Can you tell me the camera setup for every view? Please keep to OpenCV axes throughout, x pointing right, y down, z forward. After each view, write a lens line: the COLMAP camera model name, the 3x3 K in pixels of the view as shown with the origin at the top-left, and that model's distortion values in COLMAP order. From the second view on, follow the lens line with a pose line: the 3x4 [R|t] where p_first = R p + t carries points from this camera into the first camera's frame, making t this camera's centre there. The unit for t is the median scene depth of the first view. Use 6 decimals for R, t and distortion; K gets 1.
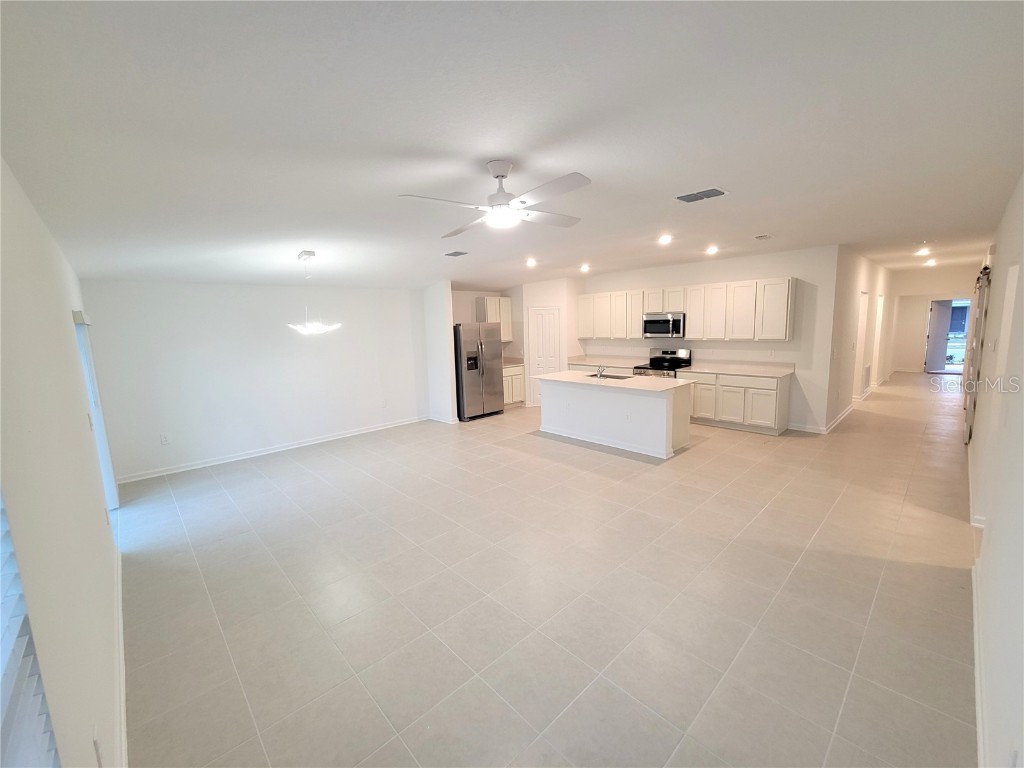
lens RADIAL K [[415.6, 0, 516.1], [0, 415.6, 382.7], [0, 0, 1]] dist [0.002204, 0.000358]
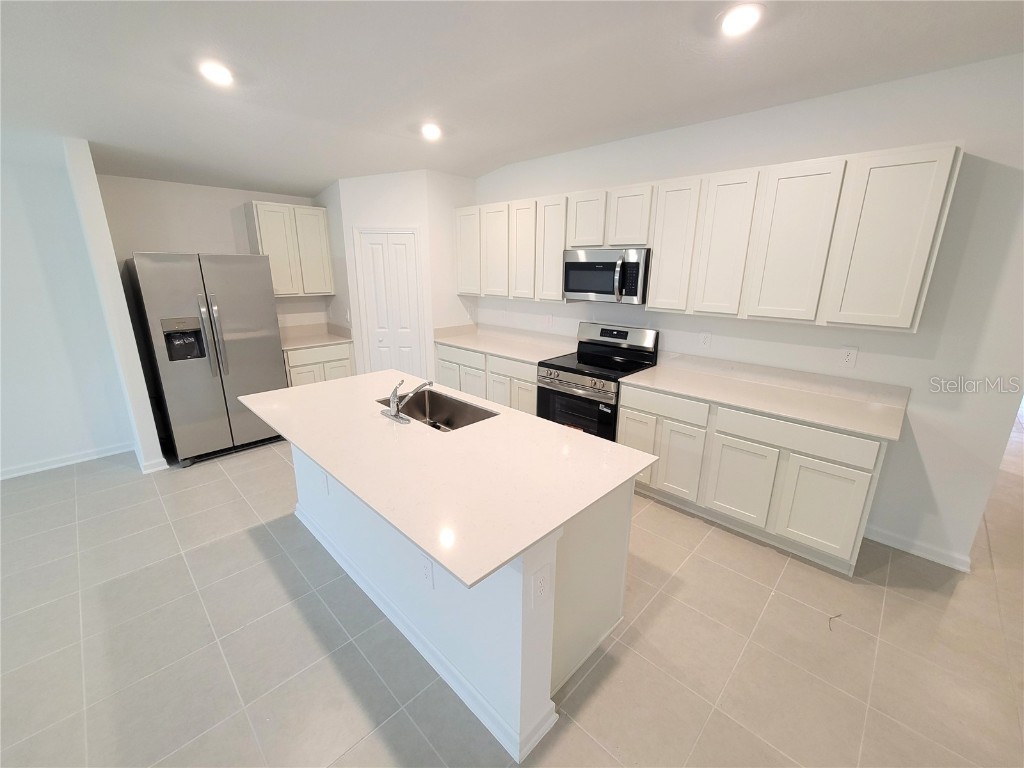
lens RADIAL K [[420.9, 0, 511.3], [0, 420.9, 382.8], [0, 0, 1]] dist [0.001373, 0.000164]
pose [[0.998868, 0.028194, 0.038306, 0.241340], [-0.032833, 0.991433, 0.126425, -0.076708], [-0.034413, -0.127540, 0.991236, 0.535982]]
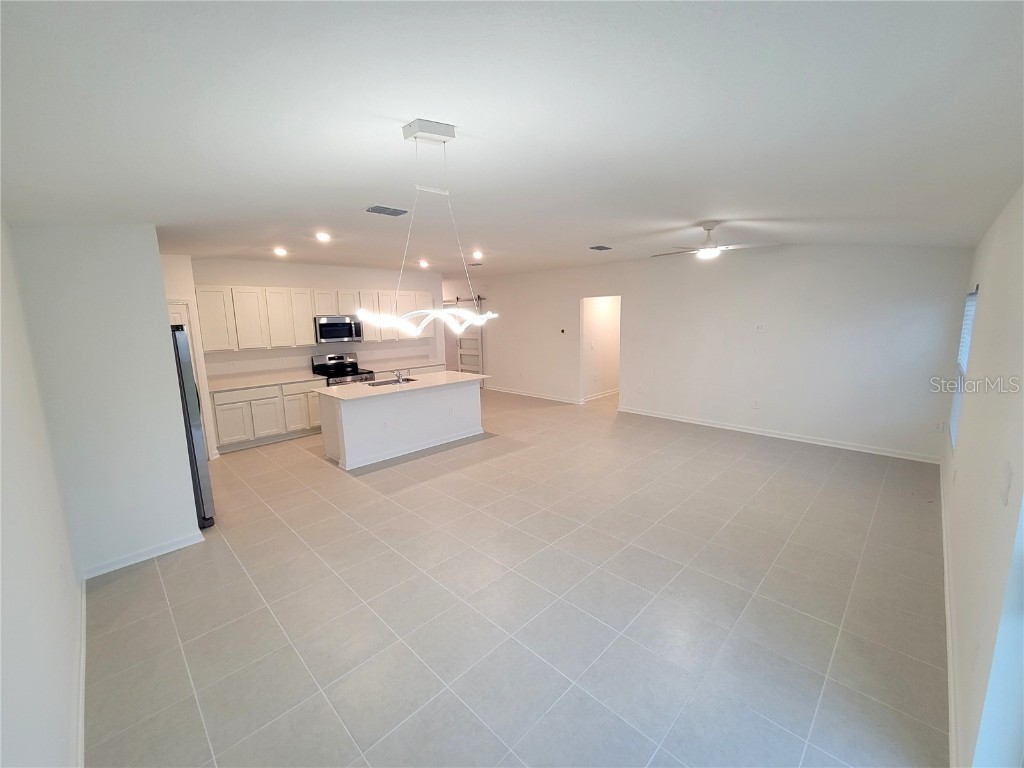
lens RADIAL K [[420.9, 0, 511.3], [0, 420.9, 382.8], [0, 0, 1]] dist [0.001373, 0.000164]
pose [[-0.025709, -0.125412, 0.991772, -0.615544], [0.167642, 0.977509, 0.127954, -0.076352], [-0.985513, 0.169552, -0.004107, 0.641563]]
